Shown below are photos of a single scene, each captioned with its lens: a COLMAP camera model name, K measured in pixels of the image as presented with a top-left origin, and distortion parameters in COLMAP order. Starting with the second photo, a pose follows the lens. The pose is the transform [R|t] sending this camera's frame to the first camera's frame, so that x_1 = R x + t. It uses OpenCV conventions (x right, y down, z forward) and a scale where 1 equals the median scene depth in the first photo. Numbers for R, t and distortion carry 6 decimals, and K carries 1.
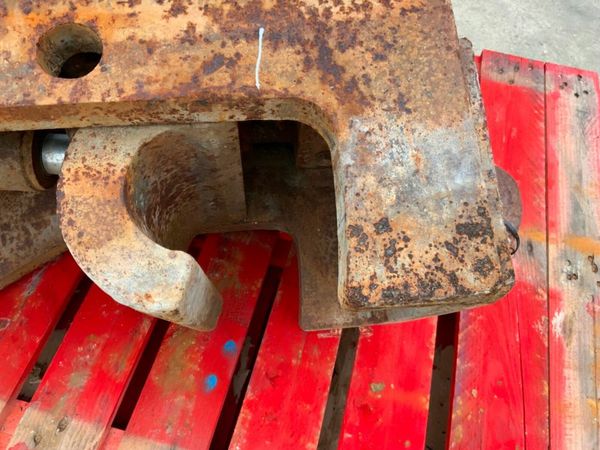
lens RADIAL K [[499.6, 0, 304.3], [0, 499.6, 229.1], [0, 0, 1]] dist [0.074021, -0.130286]
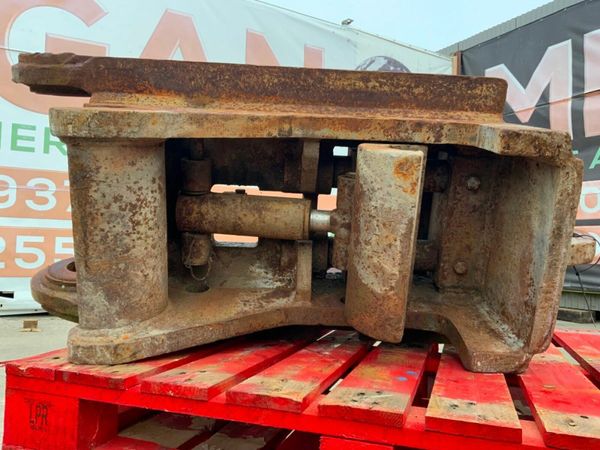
lens RADIAL K [[499.6, 0, 300.3], [0, 499.6, 229.1], [0, 0, 1]] dist [0.074021, -0.130286]
pose [[0.997249, -0.016101, -0.072352, -0.586064], [-0.055639, 0.482326, -0.874223, 2.101107], [0.048974, 0.875844, 0.480103, 0.209649]]
